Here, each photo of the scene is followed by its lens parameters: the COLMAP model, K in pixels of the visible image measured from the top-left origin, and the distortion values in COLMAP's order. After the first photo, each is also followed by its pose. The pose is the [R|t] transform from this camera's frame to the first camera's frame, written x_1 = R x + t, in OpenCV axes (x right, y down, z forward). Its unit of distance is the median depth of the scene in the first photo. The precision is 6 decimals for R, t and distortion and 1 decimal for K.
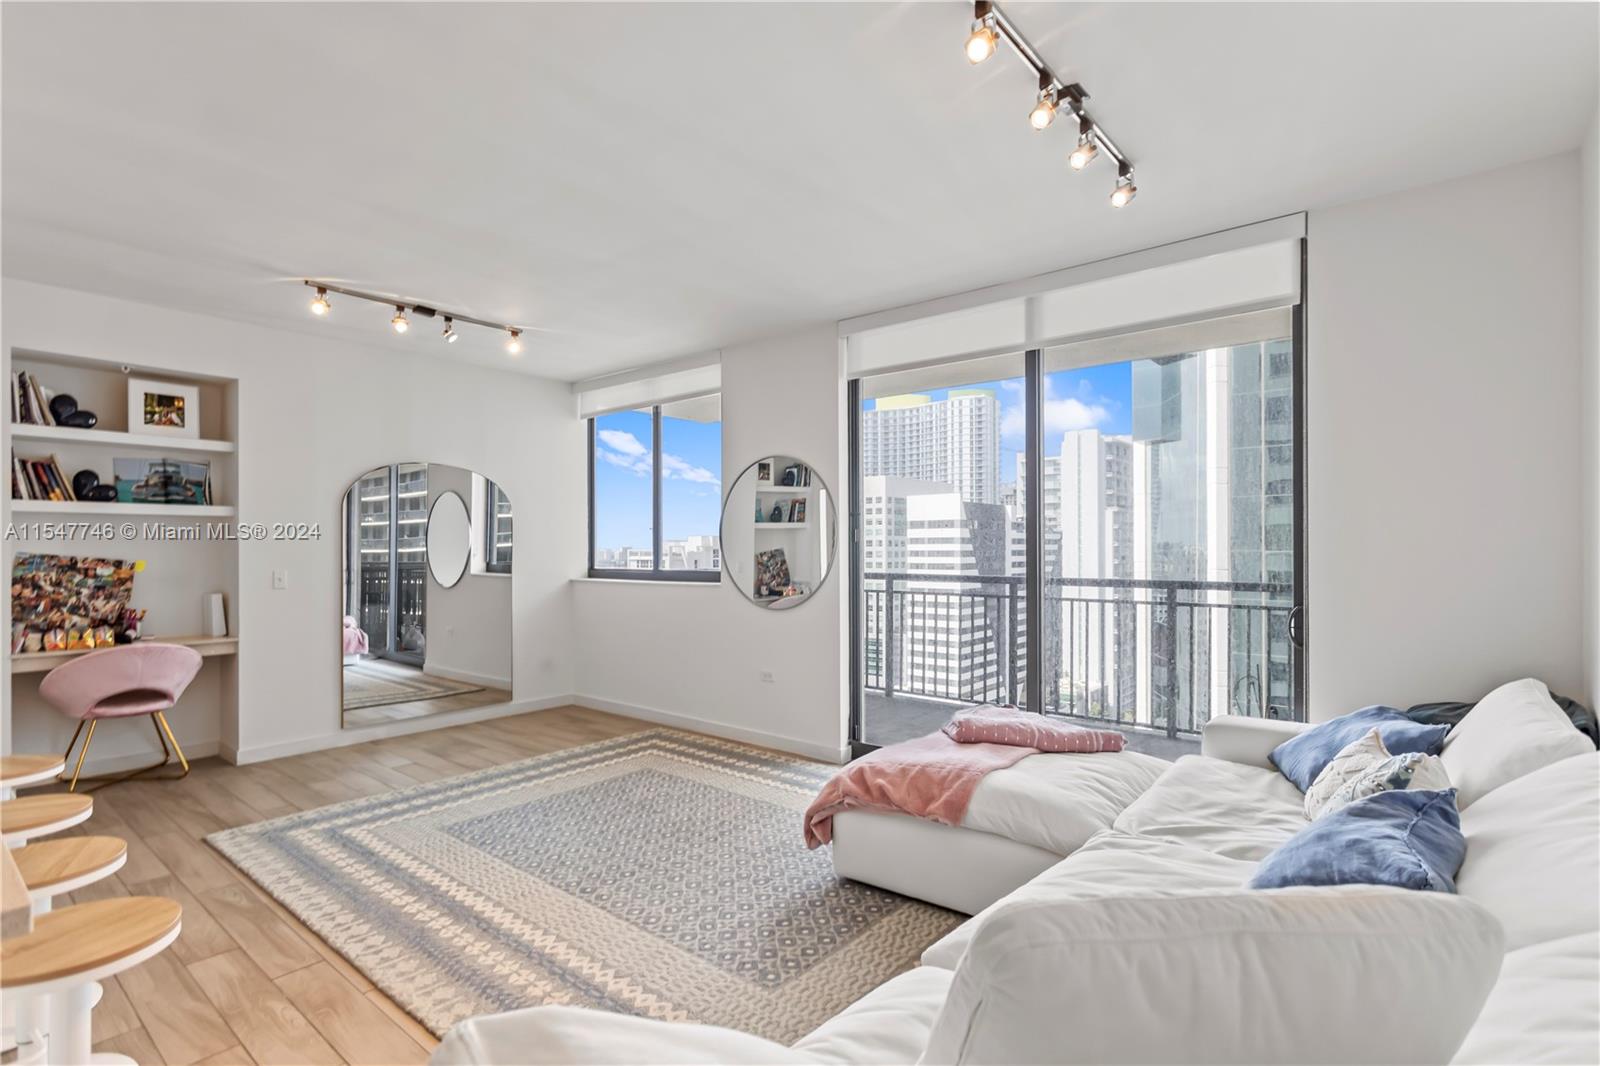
lens RADIAL K [[765.8, 0, 809.6], [0, 765.8, 552.9], [0, 0, 1]] dist [0.005231, -0.000739]
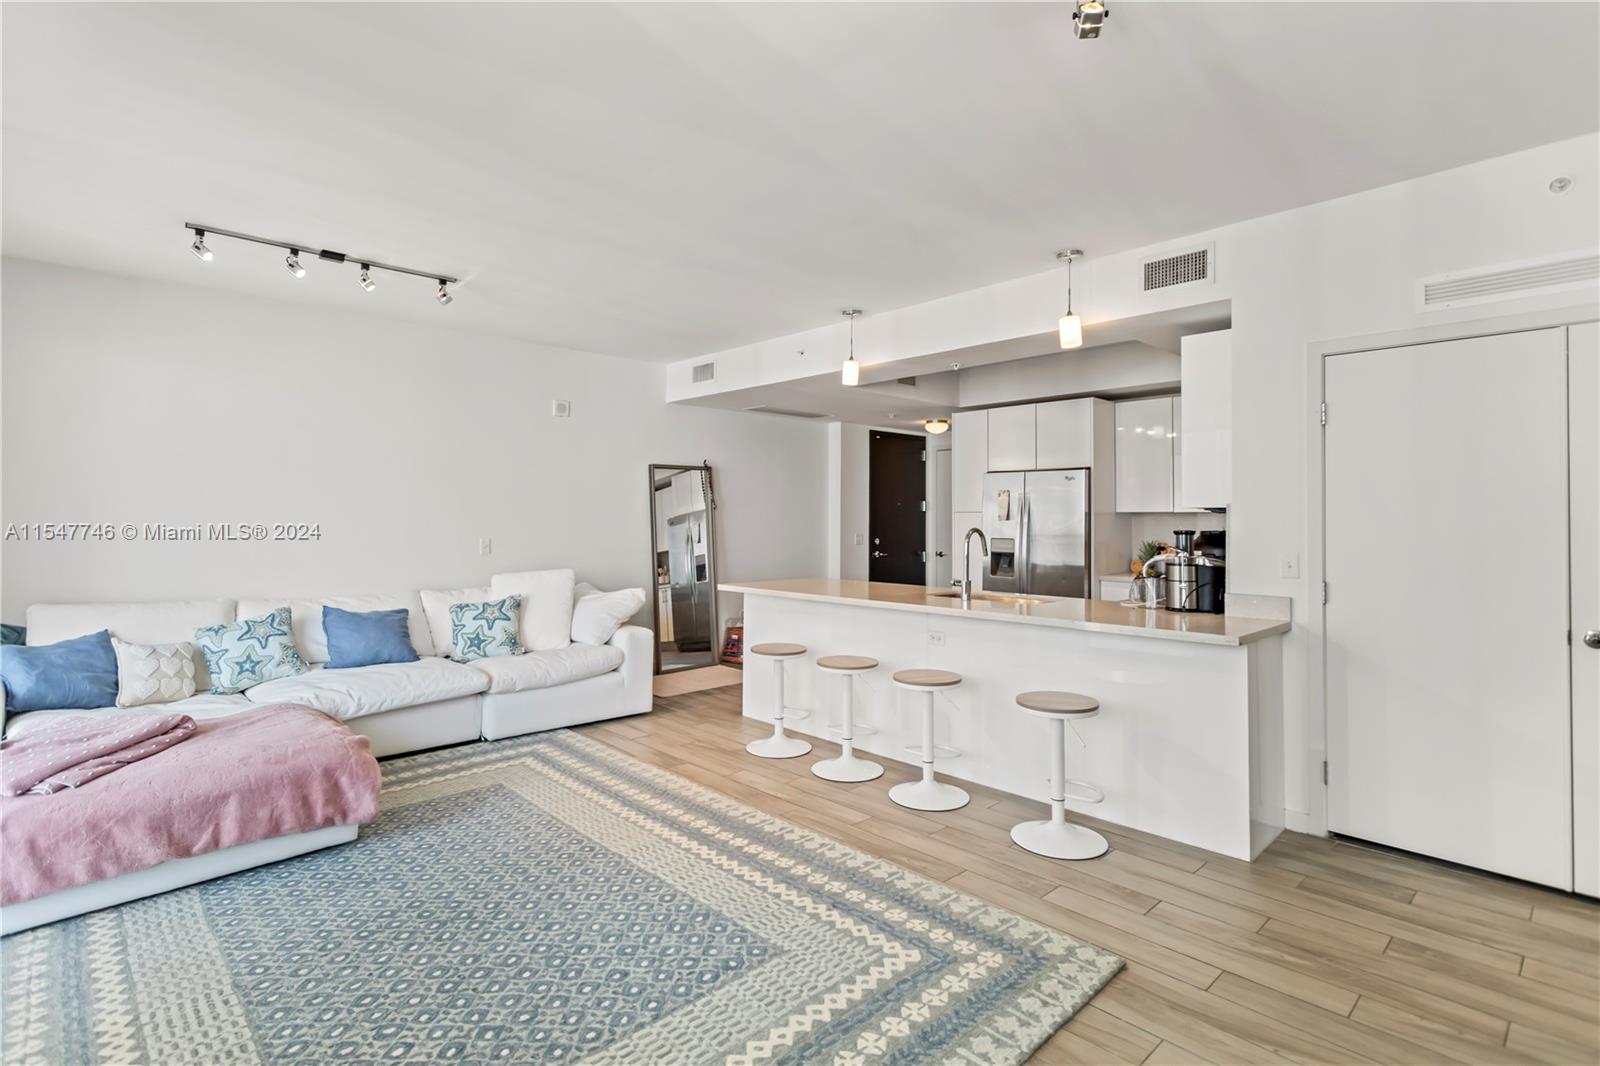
lens RADIAL K [[765.8, 0, 797.1], [0, 765.8, 501.0], [0, 0, 1]] dist [0.005231, -0.000739]
pose [[-0.993367, 0.002666, 0.114952, -0.470920], [0.000758, 0.999861, -0.016639, -0.013760], [-0.114980, -0.016441, -0.993232, 1.366490]]
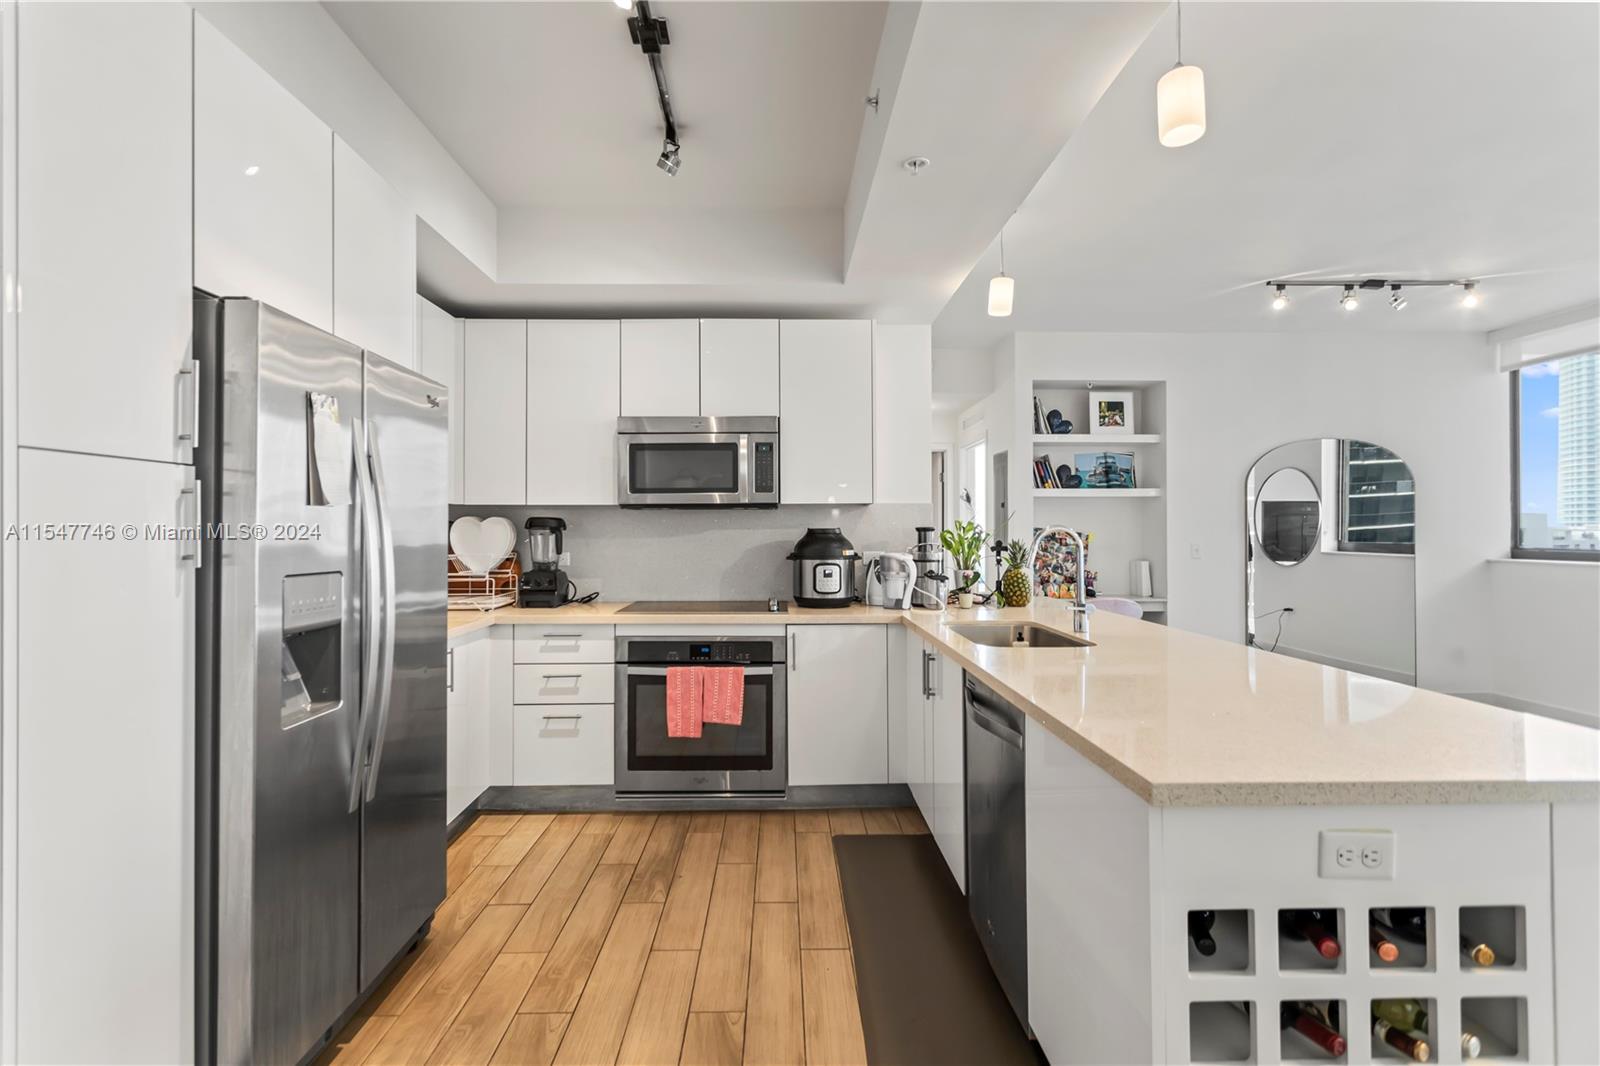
lens RADIAL K [[765.8, 0, 784.7], [0, 765.8, 529.5], [0, 0, 1]] dist [0.005231, -0.000739]
pose [[0.642947, -0.000743, -0.765910, -0.228956], [-0.005116, 0.999973, -0.005264, 0.014215], [0.765893, 0.007303, 0.642926, -0.232896]]
